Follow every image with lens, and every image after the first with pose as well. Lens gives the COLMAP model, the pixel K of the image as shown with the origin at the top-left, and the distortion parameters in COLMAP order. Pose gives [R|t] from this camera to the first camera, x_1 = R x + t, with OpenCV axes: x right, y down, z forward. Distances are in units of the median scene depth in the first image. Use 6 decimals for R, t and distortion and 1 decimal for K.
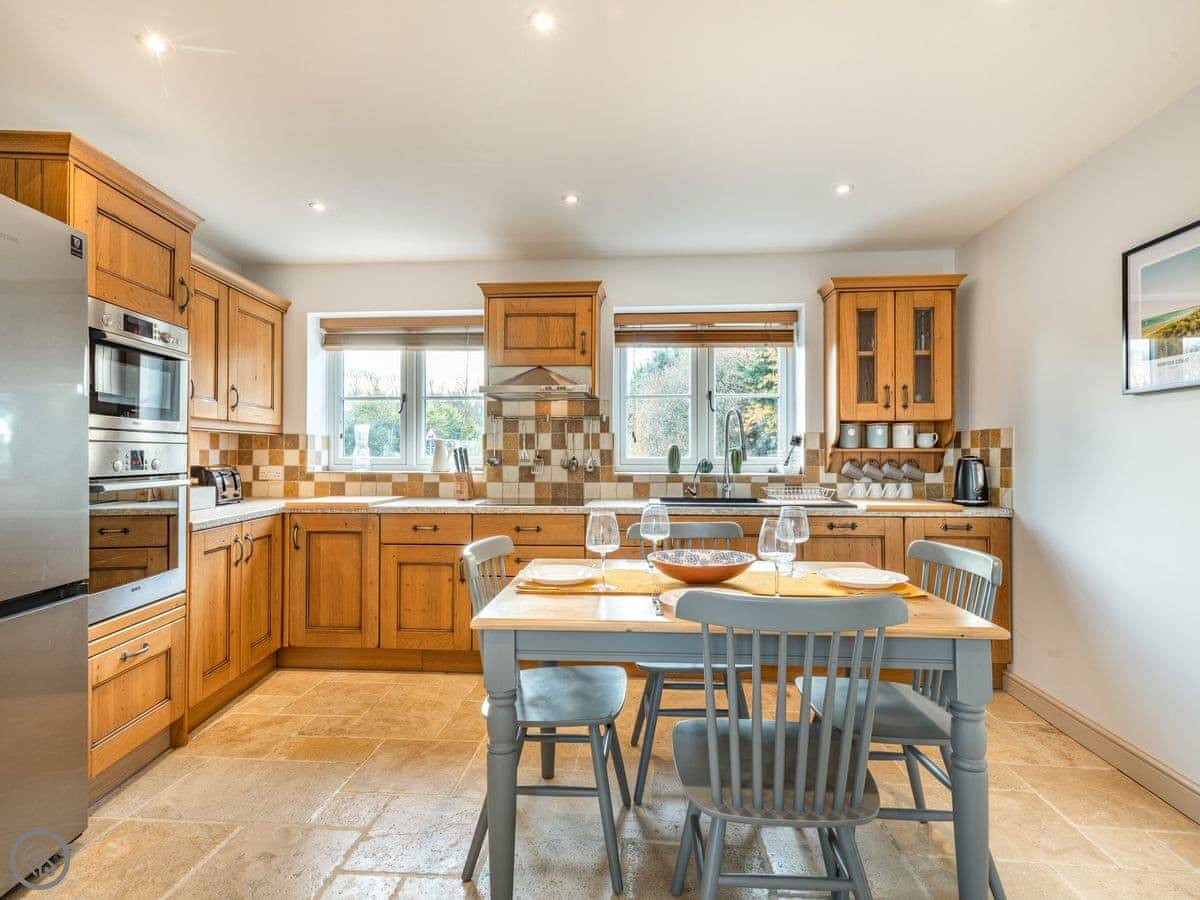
lens RADIAL K [[655.1, 0, 612.1], [0, 655.1, 449.1], [0, 0, 1]] dist [0.002713, 0.002279]
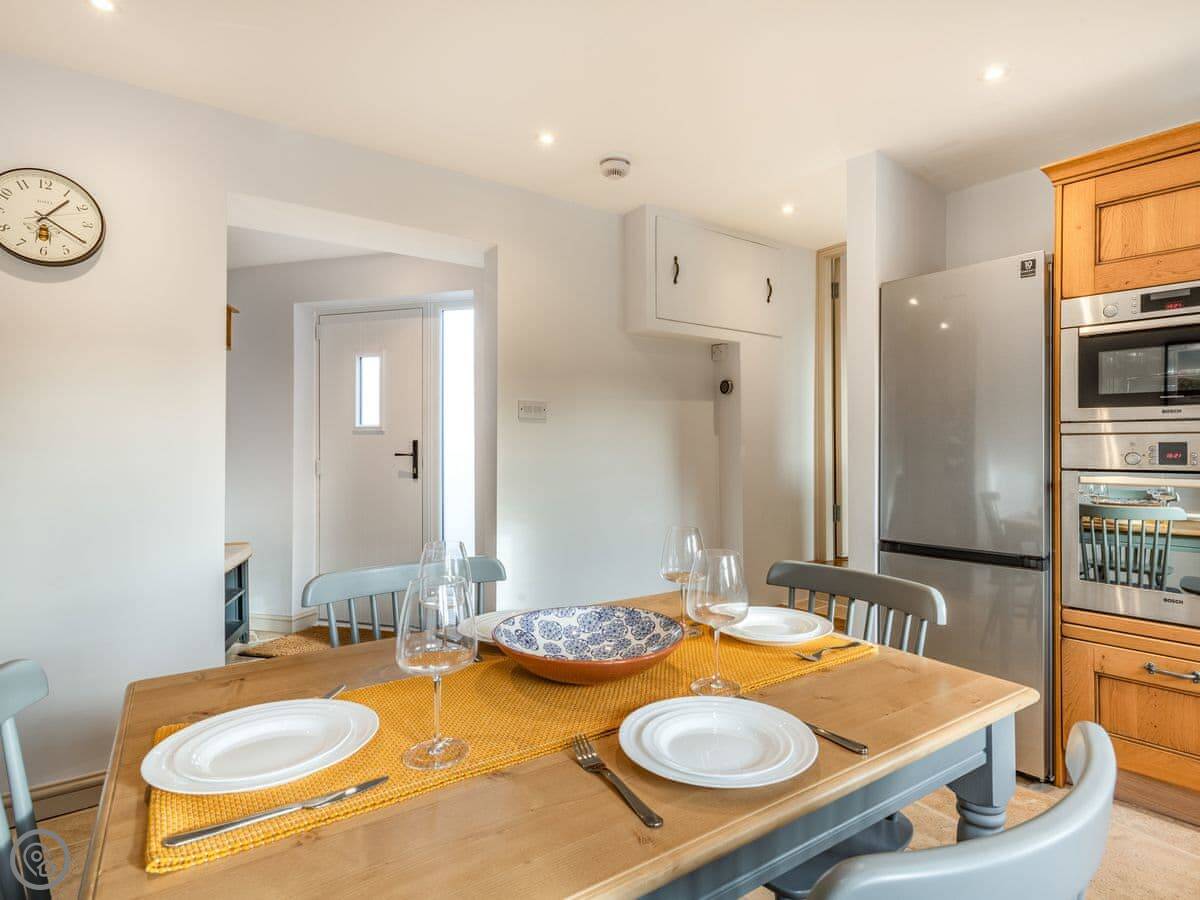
lens RADIAL K [[638.5, 0, 642.9], [0, 638.5, 448.1], [0, 0, 1]] dist [0.006177, 0.000560]
pose [[-0.775808, 0.001639, -0.630966, 0.222659], [0.007893, 0.999944, -0.007107, 0.006072], [0.630919, -0.010493, -0.775778, 0.753000]]
